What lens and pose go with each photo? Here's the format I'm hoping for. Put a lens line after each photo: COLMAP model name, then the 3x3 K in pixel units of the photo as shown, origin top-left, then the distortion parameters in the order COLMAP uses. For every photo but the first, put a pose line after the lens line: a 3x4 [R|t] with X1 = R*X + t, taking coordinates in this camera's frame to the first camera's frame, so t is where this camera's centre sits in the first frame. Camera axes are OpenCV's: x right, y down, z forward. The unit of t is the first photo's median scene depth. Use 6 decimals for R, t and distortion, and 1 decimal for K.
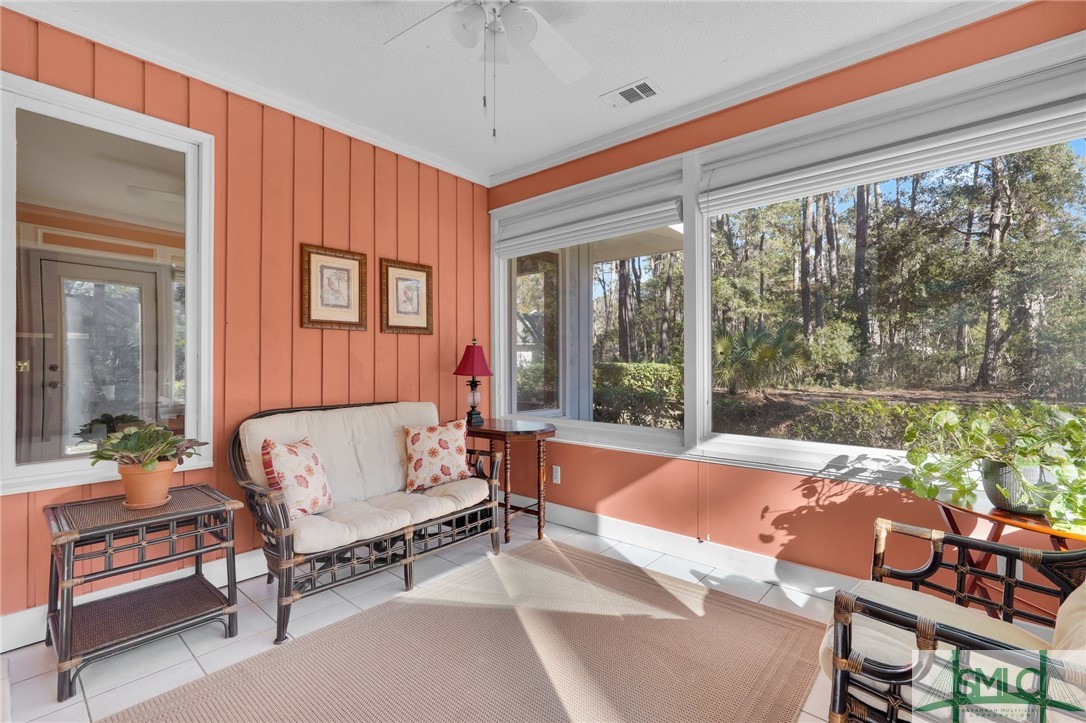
lens RADIAL K [[480.2, 0, 551.5], [0, 480.2, 360.4], [0, 0, 1]] dist [-0.001977, 0.000634]
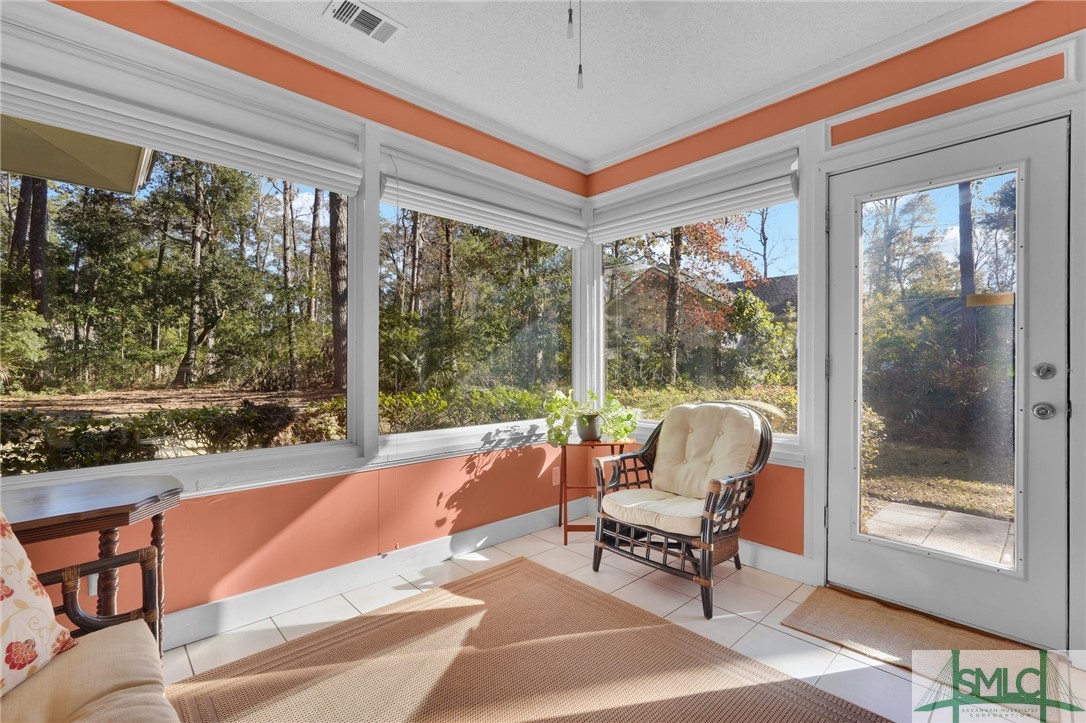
lens RADIAL K [[479.7, 0, 545.4], [0, 479.7, 362.1], [0, 0, 1]] dist [-0.019337, 0.009480]
pose [[0.105350, 0.003325, 0.994430, -0.544193], [-0.007867, 0.999966, -0.002511, 0.007381], [-0.994404, -0.007559, 0.105373, 0.581554]]
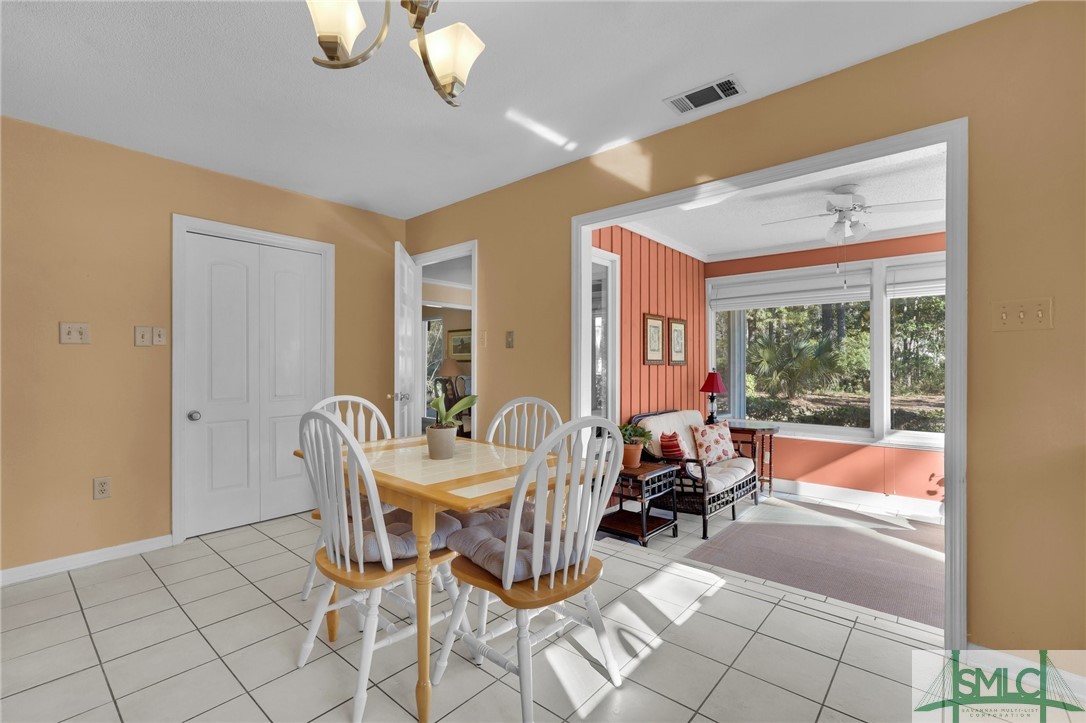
lens RADIAL K [[479.7, 0, 545.4], [0, 479.7, 362.1], [0, 0, 1]] dist [-0.019337, 0.009480]
pose [[0.999973, 0.004277, -0.005987, -0.831356], [-0.004269, 0.999990, 0.001427, -0.077931], [0.005994, -0.001401, 0.999981, -0.625251]]
